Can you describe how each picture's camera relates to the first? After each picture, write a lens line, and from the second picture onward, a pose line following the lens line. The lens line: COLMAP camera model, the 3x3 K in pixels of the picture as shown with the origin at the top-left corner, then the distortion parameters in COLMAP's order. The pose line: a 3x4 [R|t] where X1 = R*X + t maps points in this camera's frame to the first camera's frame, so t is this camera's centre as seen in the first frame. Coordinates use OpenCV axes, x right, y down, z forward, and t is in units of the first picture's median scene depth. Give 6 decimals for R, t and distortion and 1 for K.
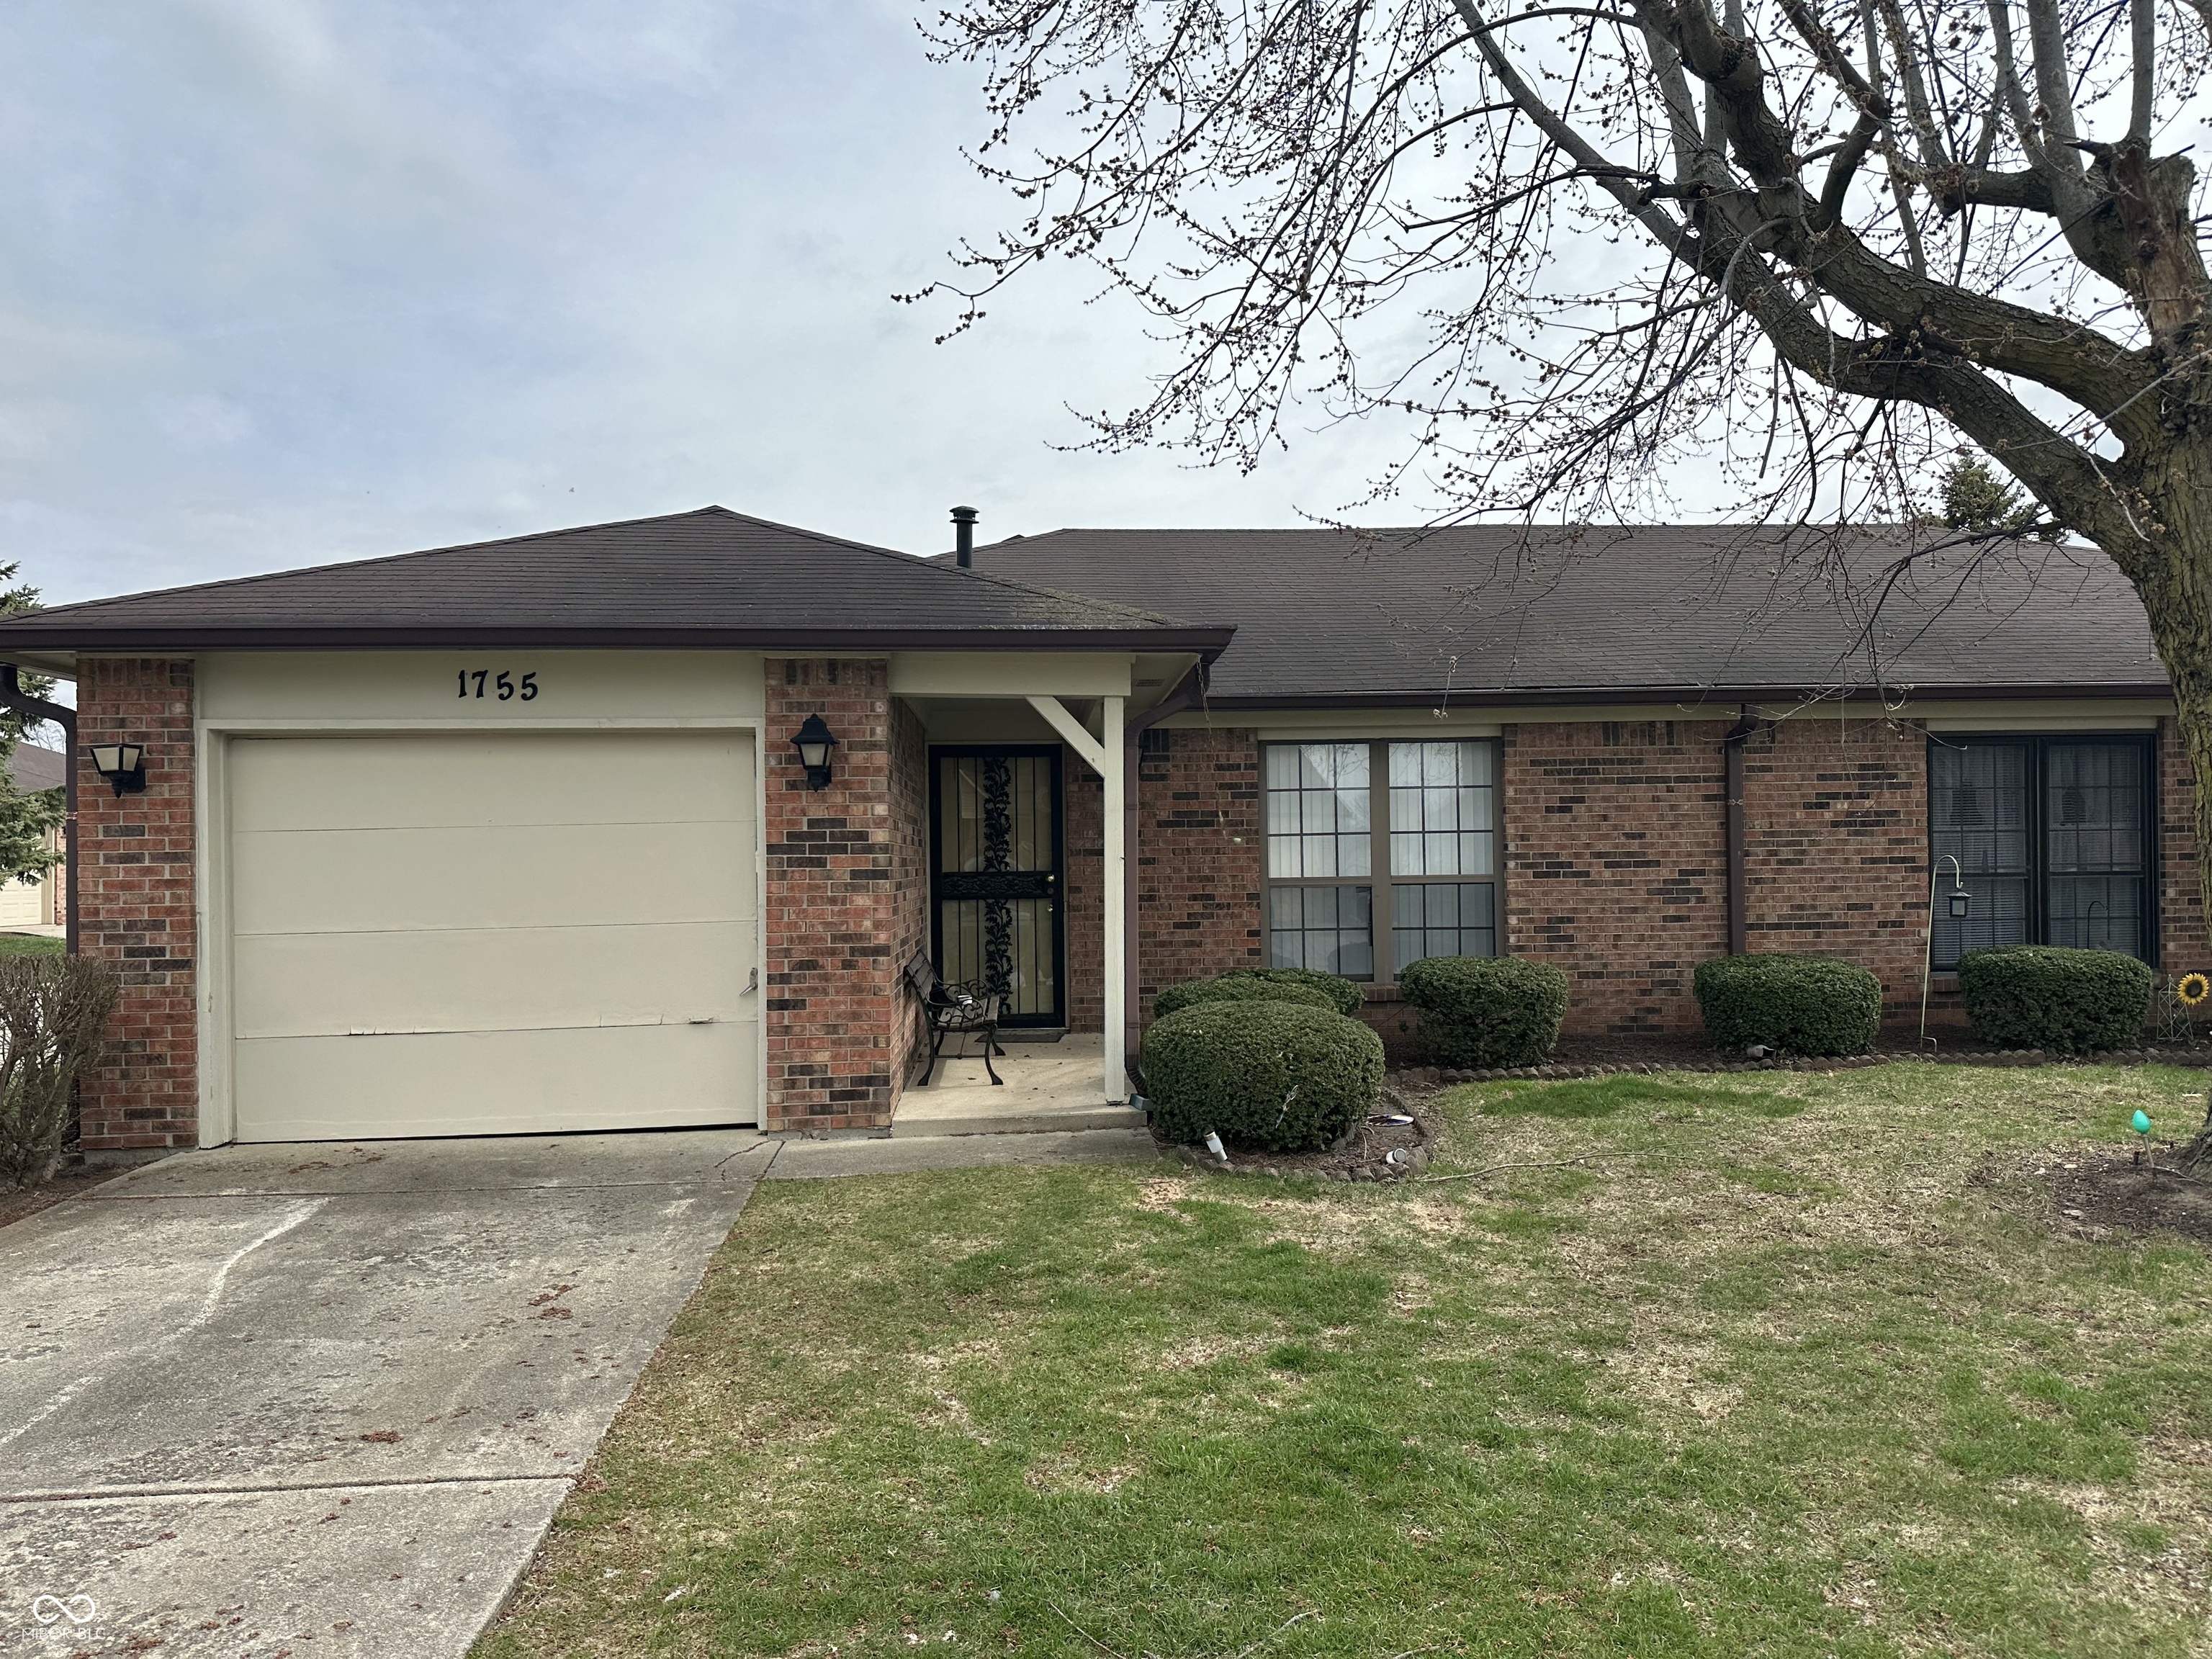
lens RADIAL K [[1546.5, 0, 1105.8], [0, 1546.5, 833.3], [0, 0, 1]] dist [0.000019, 0.000262]
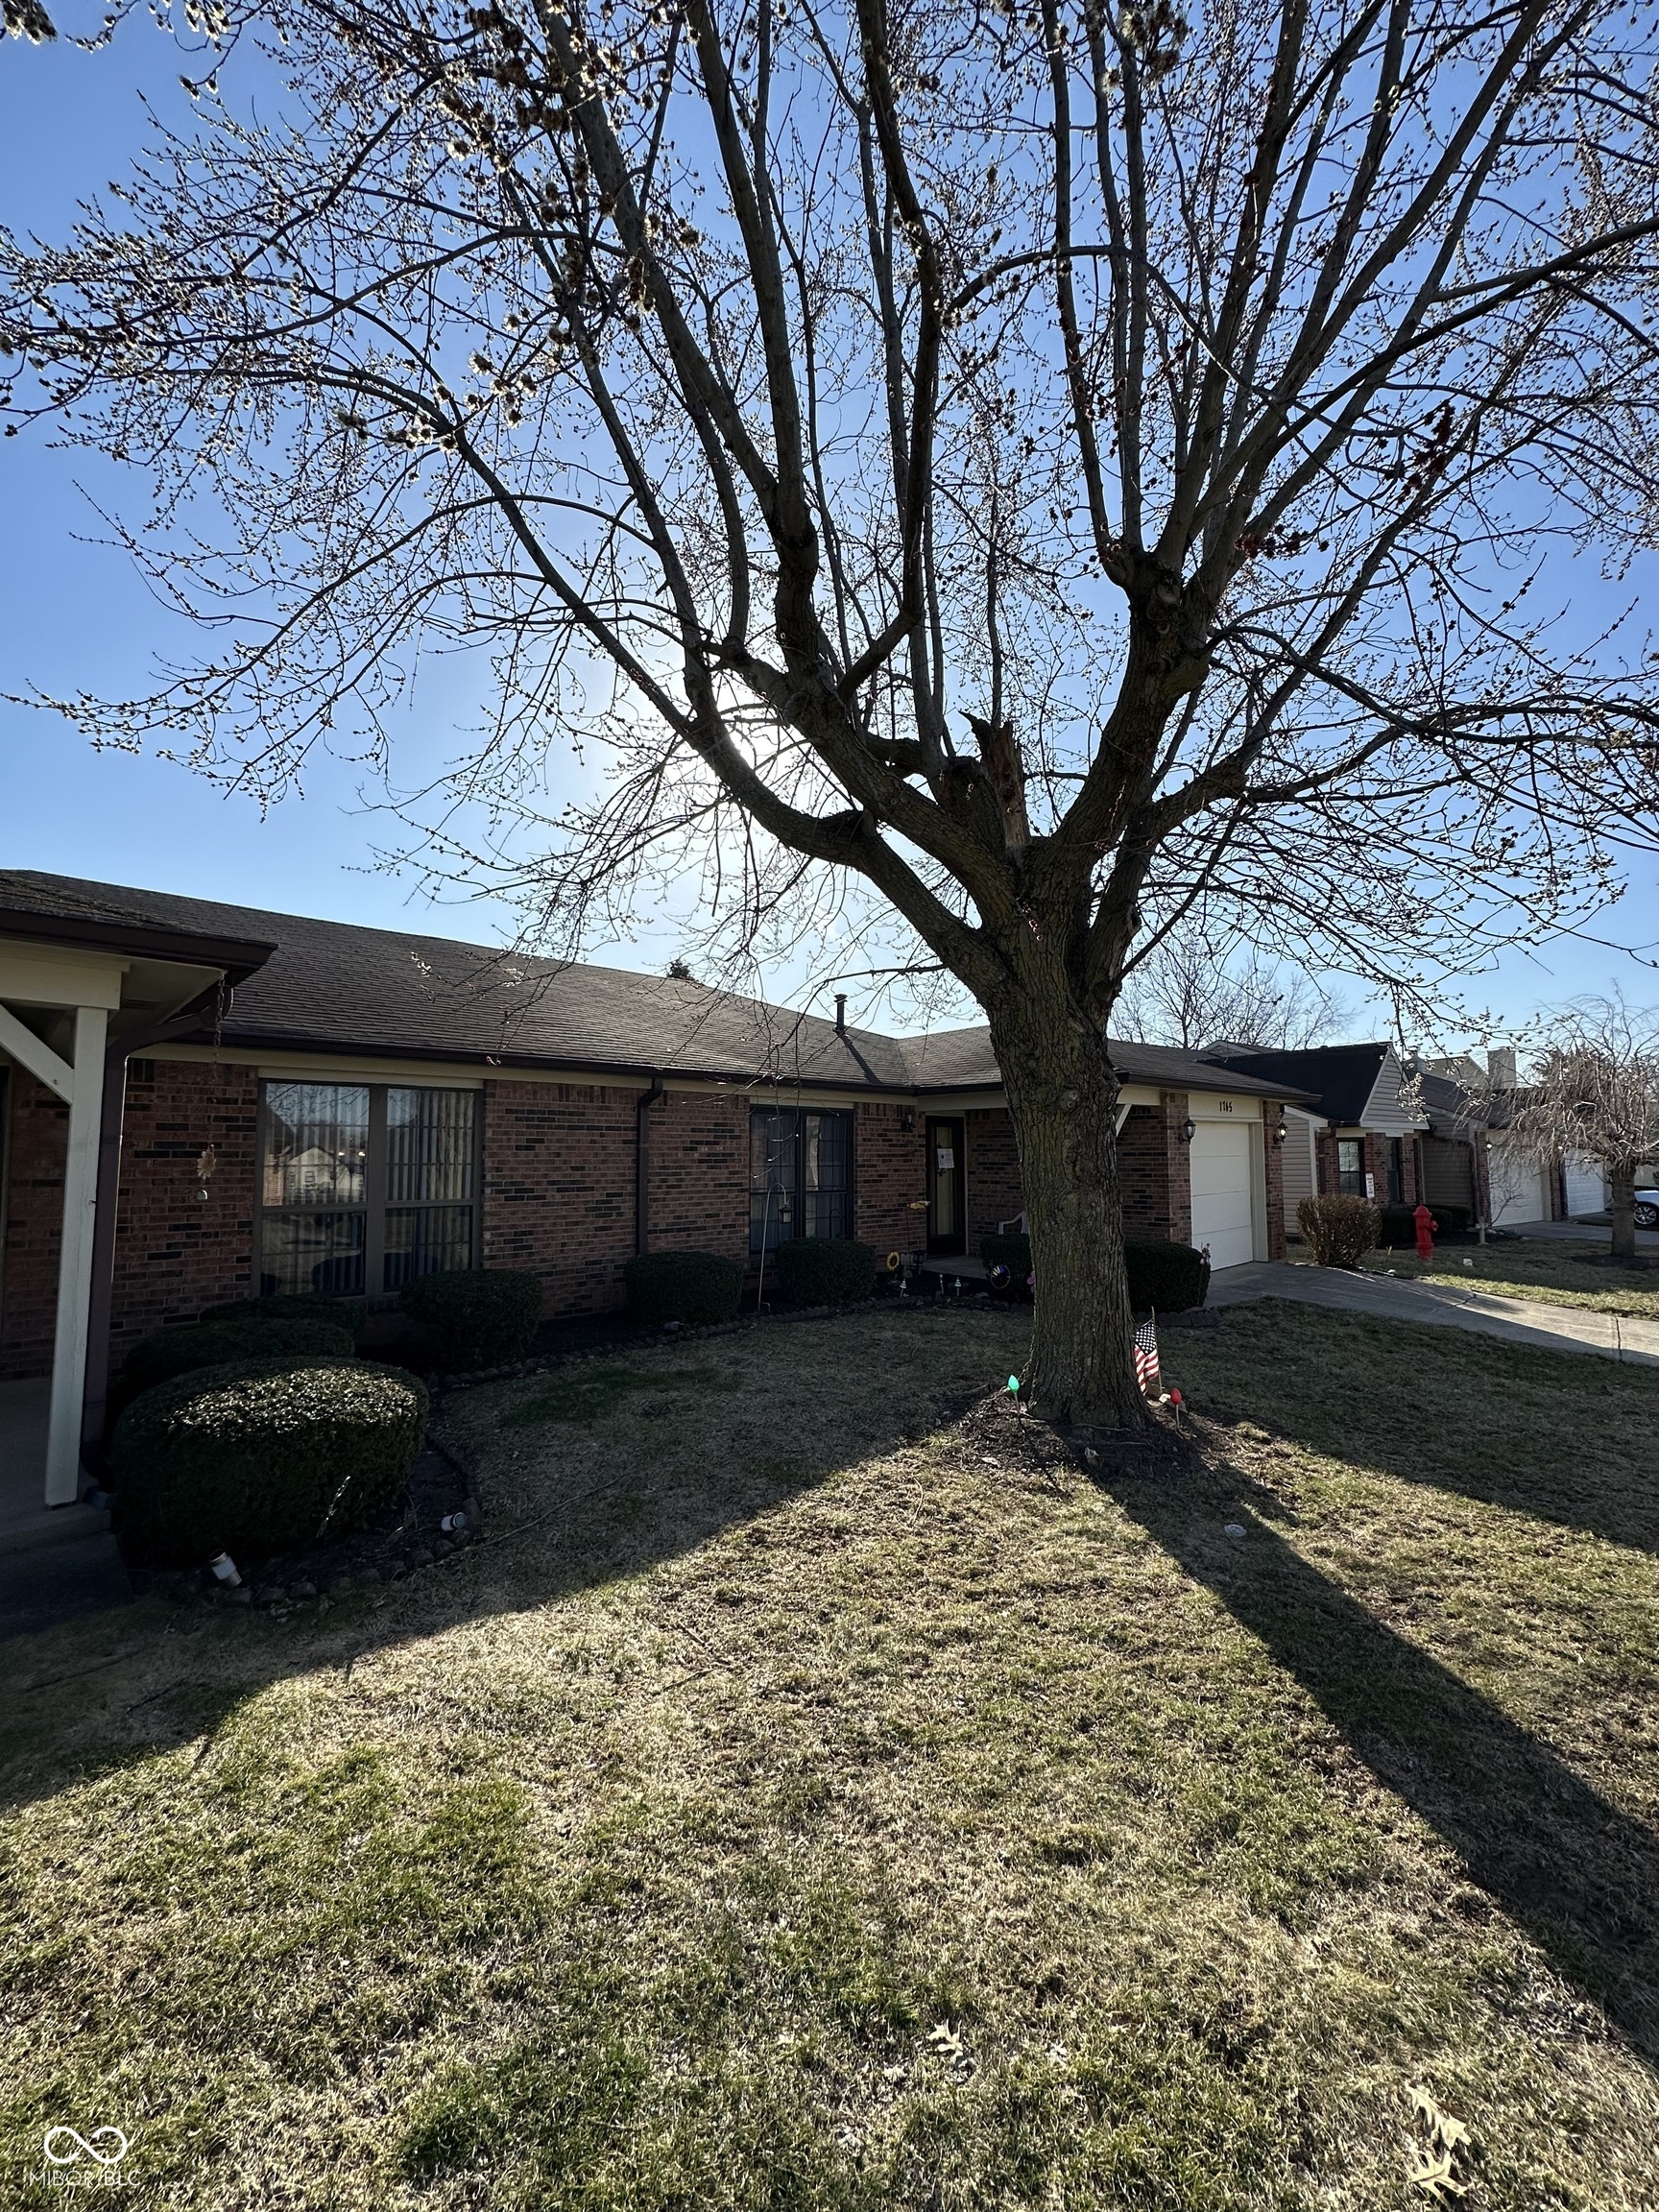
lens RADIAL K [[874.1, 0, 813.1], [0, 874.1, 1109.9], [0, 0, 1]] dist [-0.003477, 0.000696]
pose [[0.756722, 0.050248, 0.651802, -0.003494], [-0.018062, 0.998268, -0.055988, -0.010675], [-0.653487, 0.030595, 0.756319, 0.292542]]
